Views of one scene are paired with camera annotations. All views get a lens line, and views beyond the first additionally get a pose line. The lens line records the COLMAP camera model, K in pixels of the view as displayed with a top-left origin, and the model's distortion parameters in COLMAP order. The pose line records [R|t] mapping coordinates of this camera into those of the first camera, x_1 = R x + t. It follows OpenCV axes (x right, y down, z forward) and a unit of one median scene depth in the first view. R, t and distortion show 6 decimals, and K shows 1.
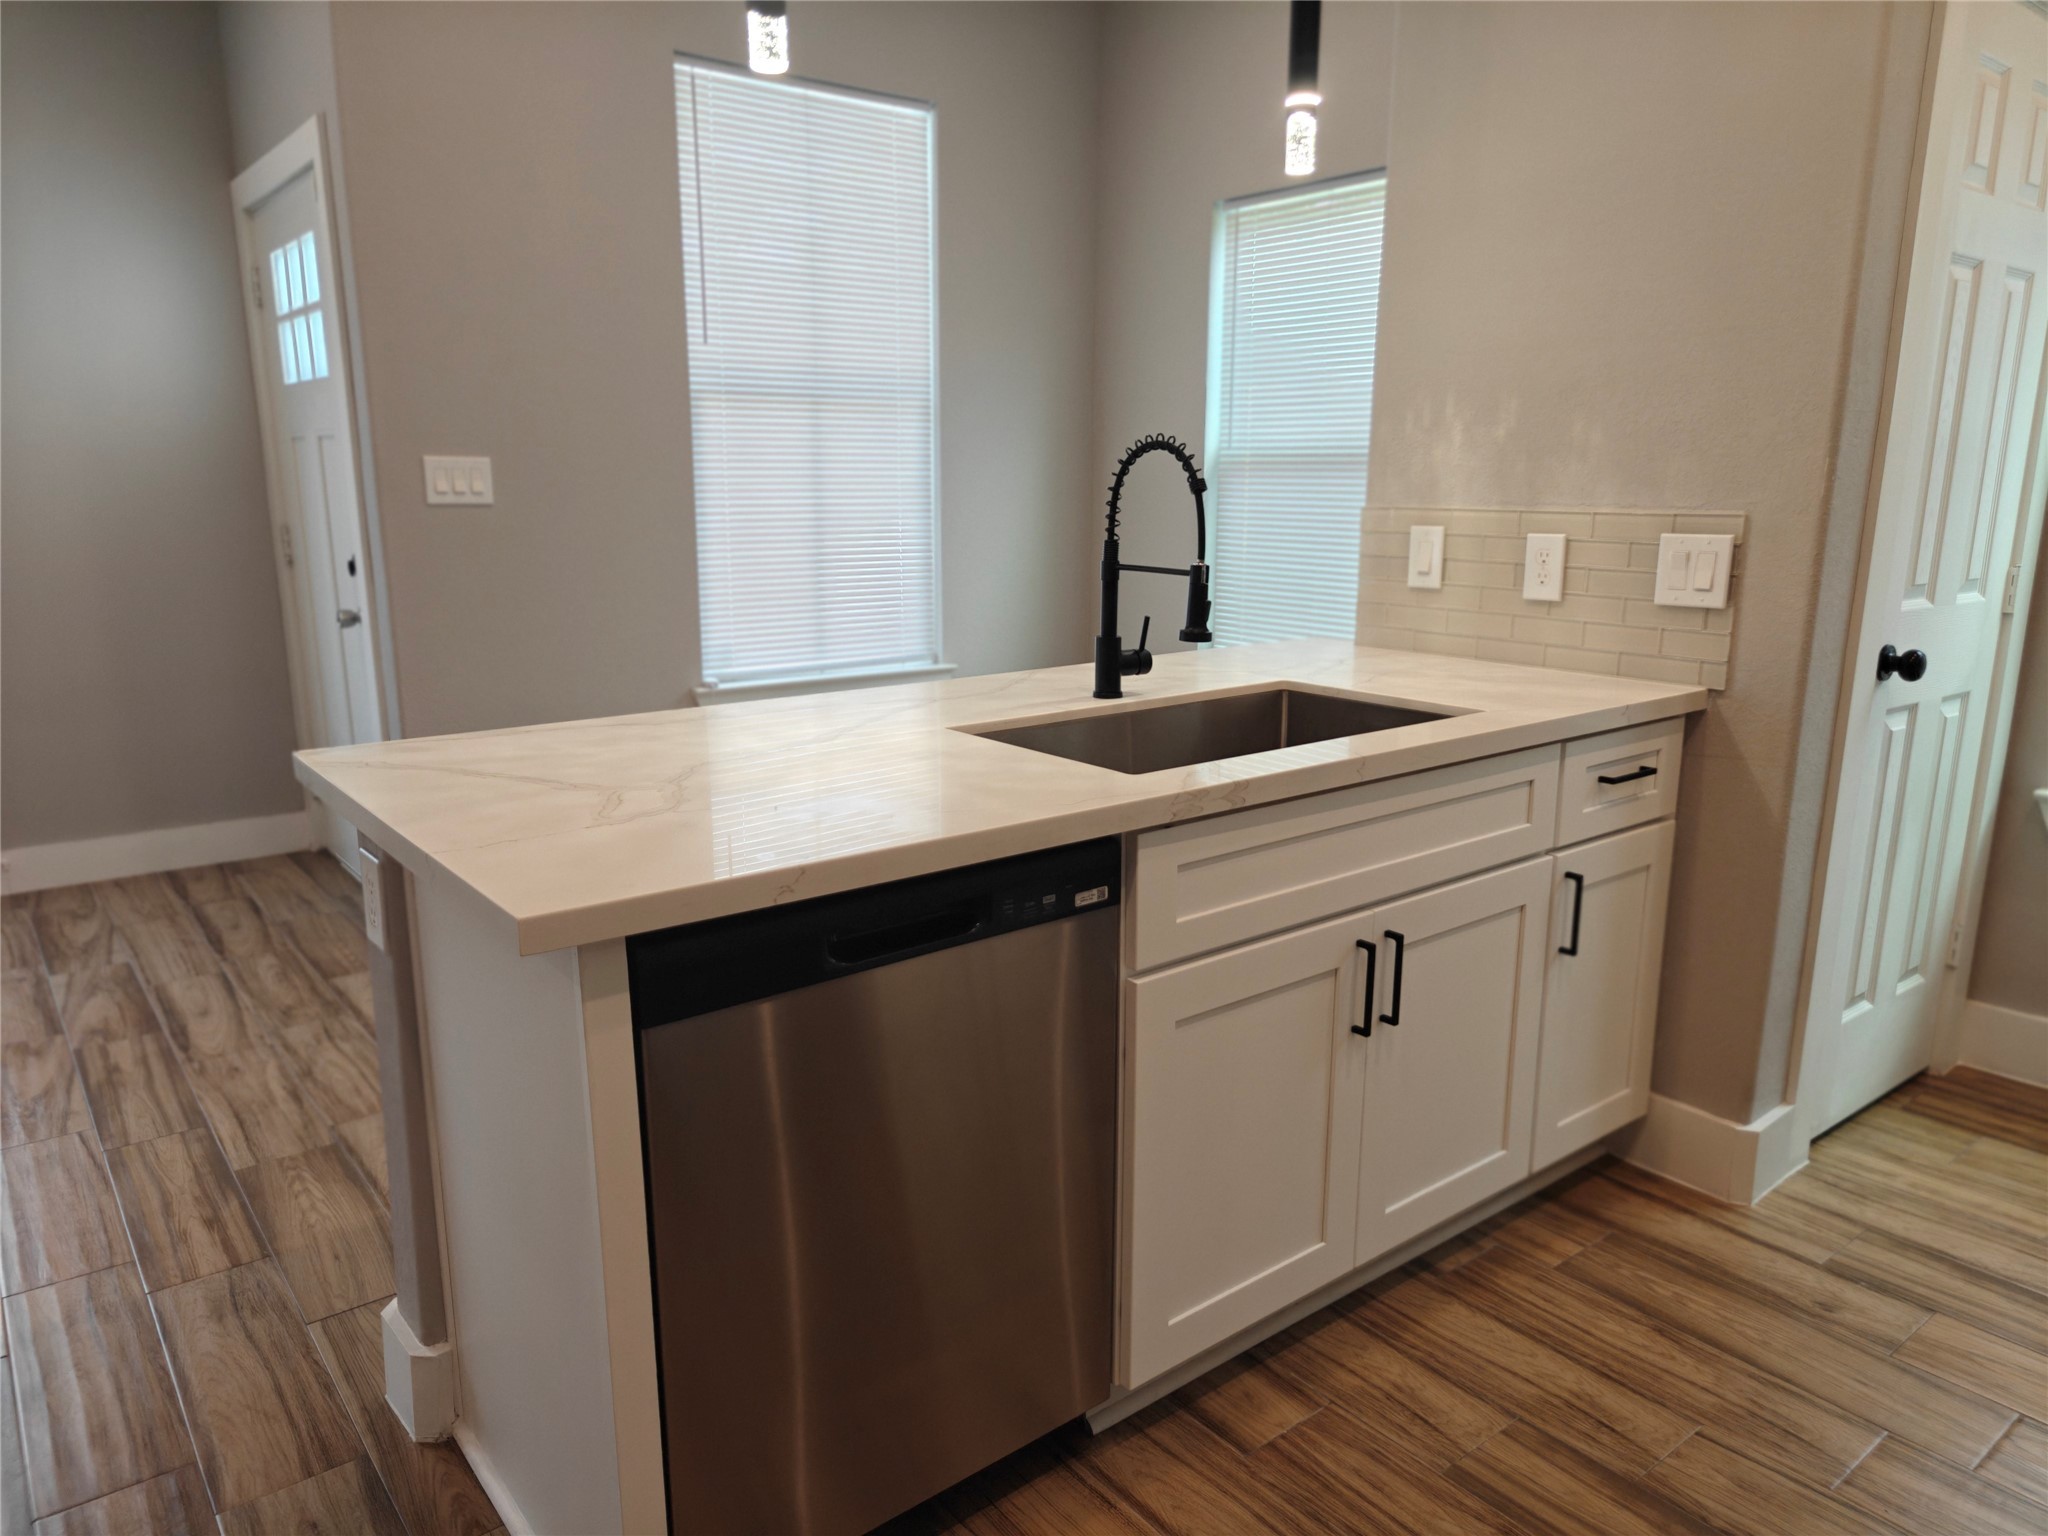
lens RADIAL K [[1378.9, 0, 1018.6], [0, 1378.9, 788.6], [0, 0, 1]] dist [0.027770, -0.024071]
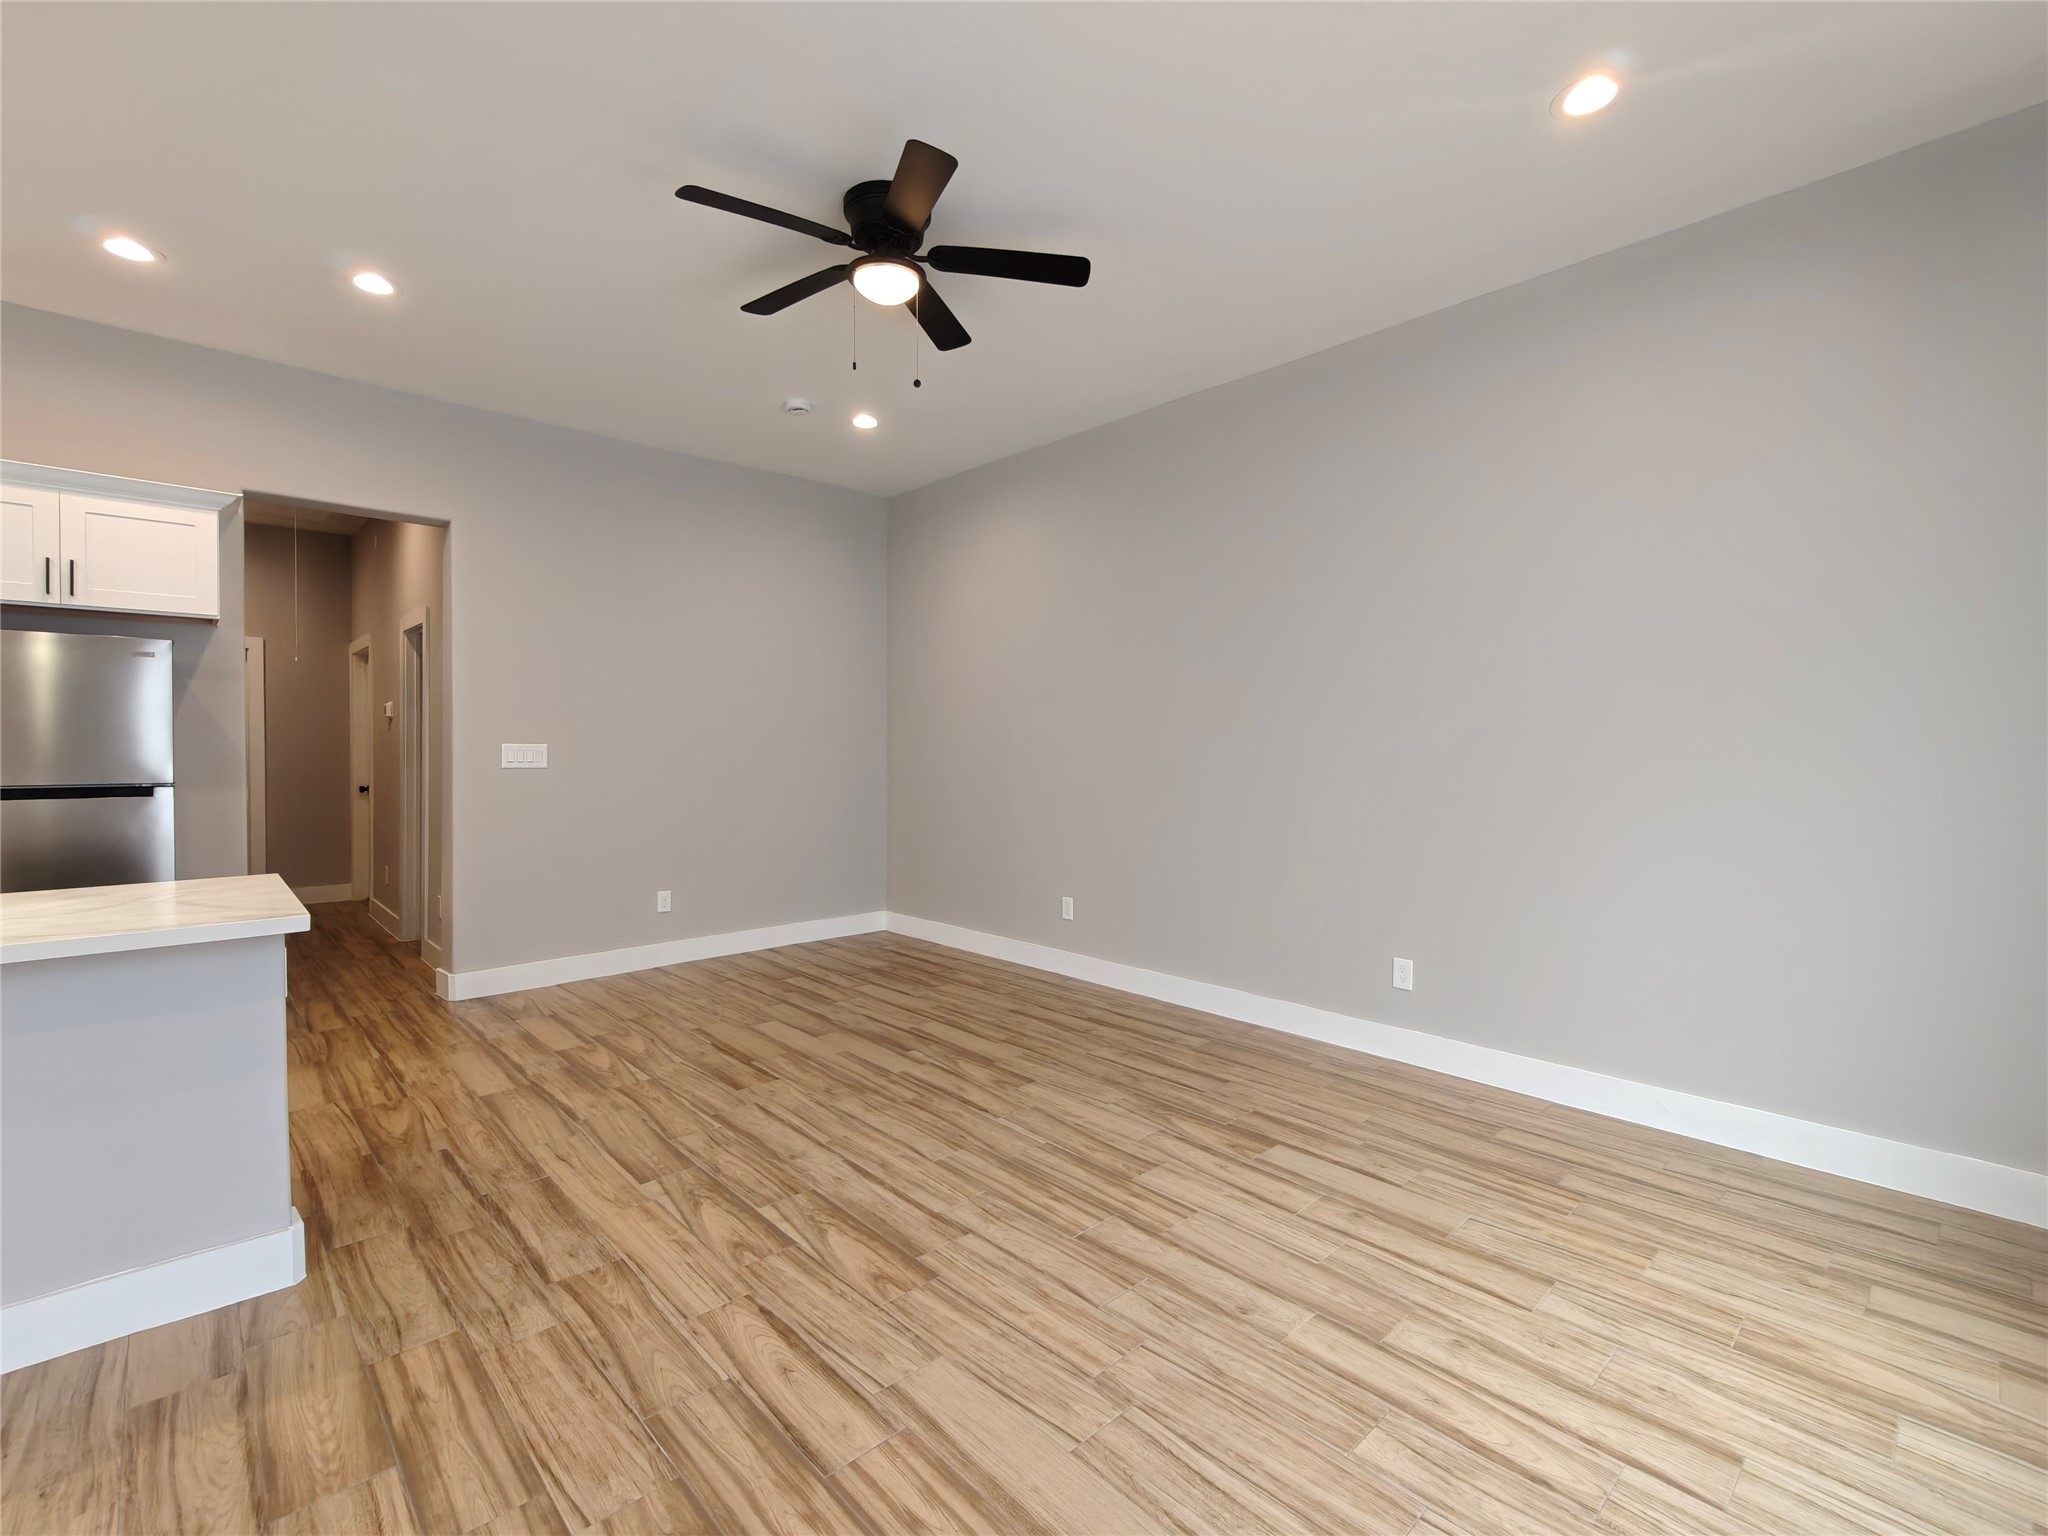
lens RADIAL K [[911.4, 0, 1036.4], [0, 911.4, 763.9], [0, 0, 1]] dist [-0.001887, -0.000468]
pose [[-0.994954, -0.000028, -0.100330, -0.996095], [-0.024340, 0.970193, 0.241110, -0.383041], [0.097333, 0.242335, -0.965298, 1.618518]]
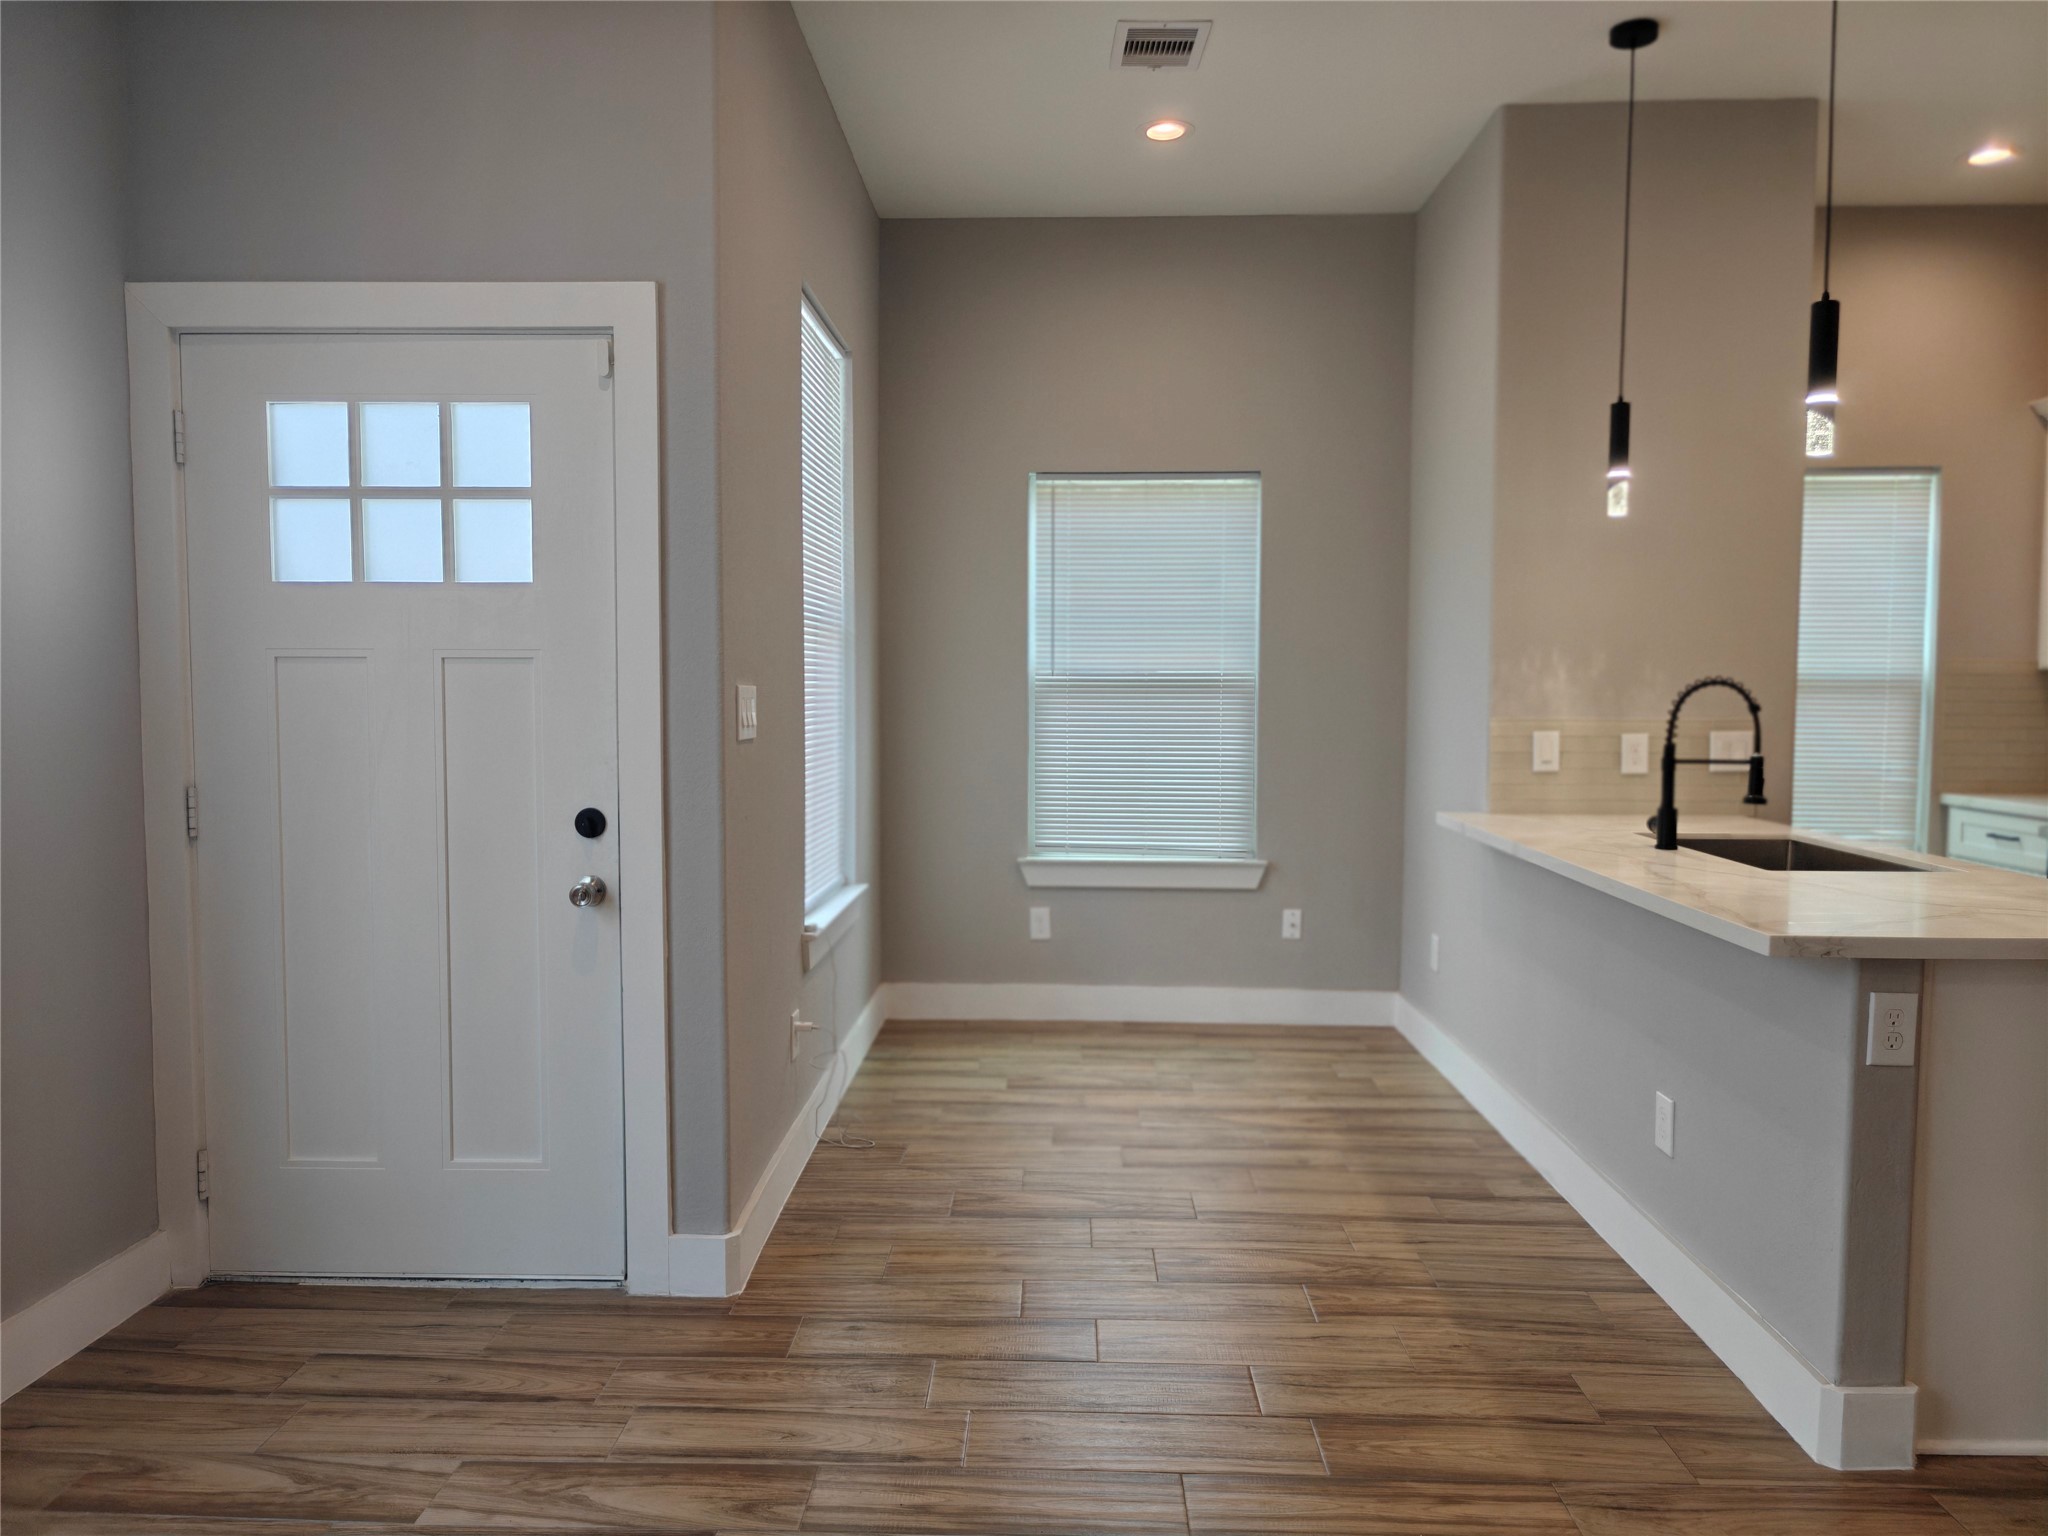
lens RADIAL K [[1378.9, 0, 1031.2], [0, 1378.9, 764.0], [0, 0, 1]] dist [0.027770, -0.024071]
pose [[0.648517, -0.045090, 0.759864, -1.418930], [0.169299, 0.981785, -0.086232, -0.136290], [-0.742135, 0.184567, 0.644337, 0.507610]]
